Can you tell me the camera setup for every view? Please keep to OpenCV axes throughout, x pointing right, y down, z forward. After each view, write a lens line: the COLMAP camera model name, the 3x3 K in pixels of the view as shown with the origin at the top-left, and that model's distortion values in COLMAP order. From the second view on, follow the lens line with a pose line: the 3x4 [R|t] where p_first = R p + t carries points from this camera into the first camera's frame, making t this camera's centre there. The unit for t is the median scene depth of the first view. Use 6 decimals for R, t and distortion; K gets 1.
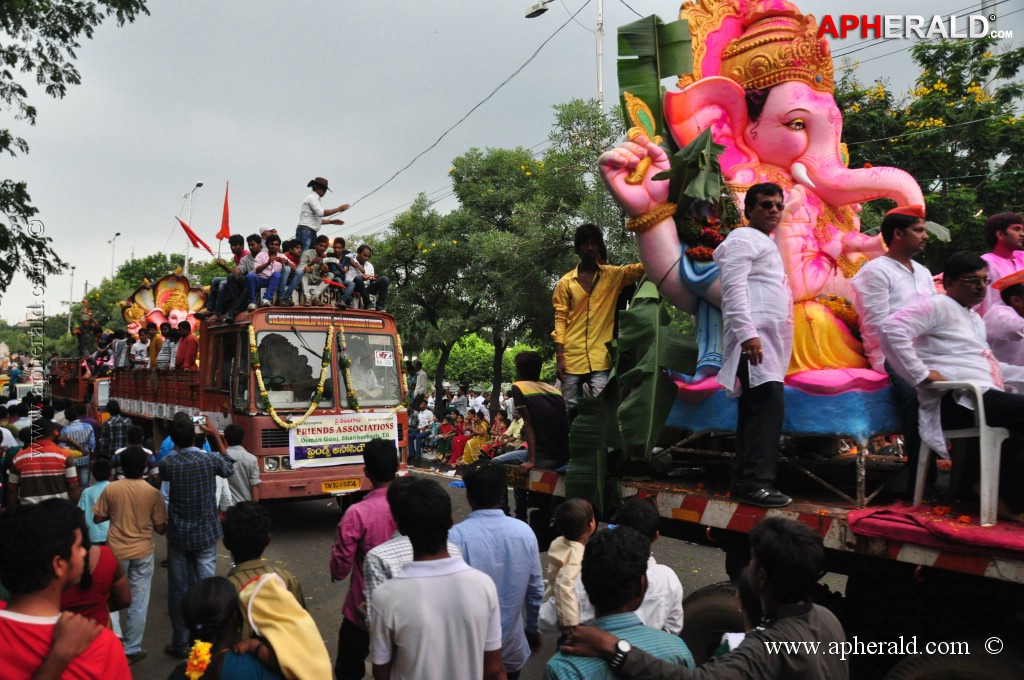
lens RADIAL K [[791.6, 0, 512.3], [0, 791.6, 334.6], [0, 0, 1]] dist [-0.069597, 0.001919]
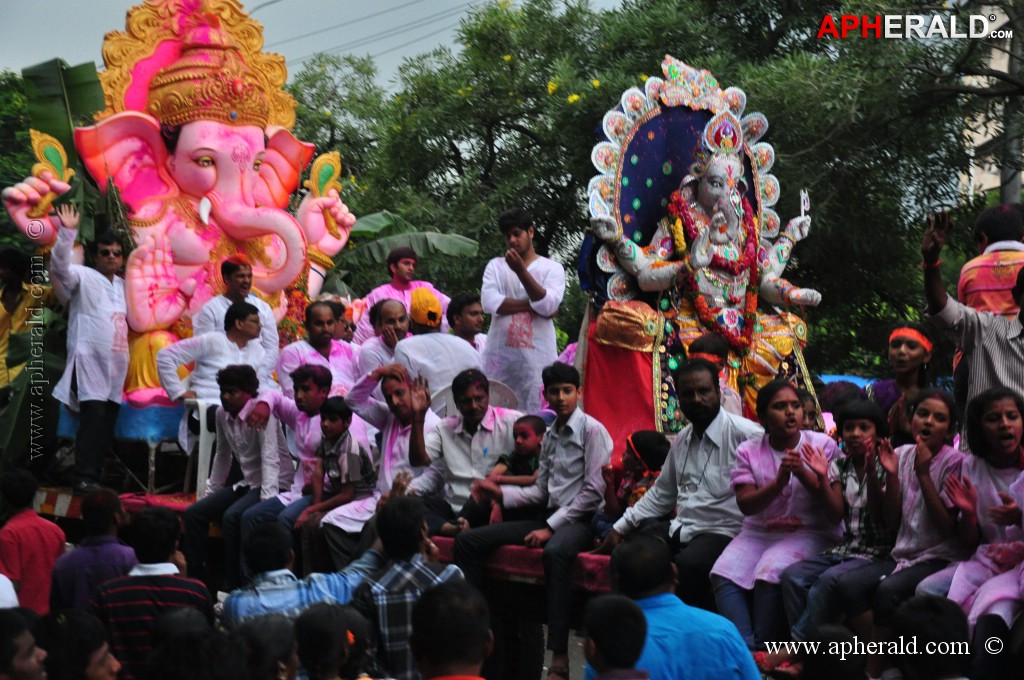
lens RADIAL K [[1974.9, 0, 512.4], [0, 1974.9, 345.0], [0, 0, 1]] dist [0.451438, 0.000000]
pose [[0.999799, 0.019756, -0.003376, 0.801120], [-0.019657, 0.999432, 0.027376, -0.099346], [0.003915, -0.027304, 0.999620, -1.766038]]
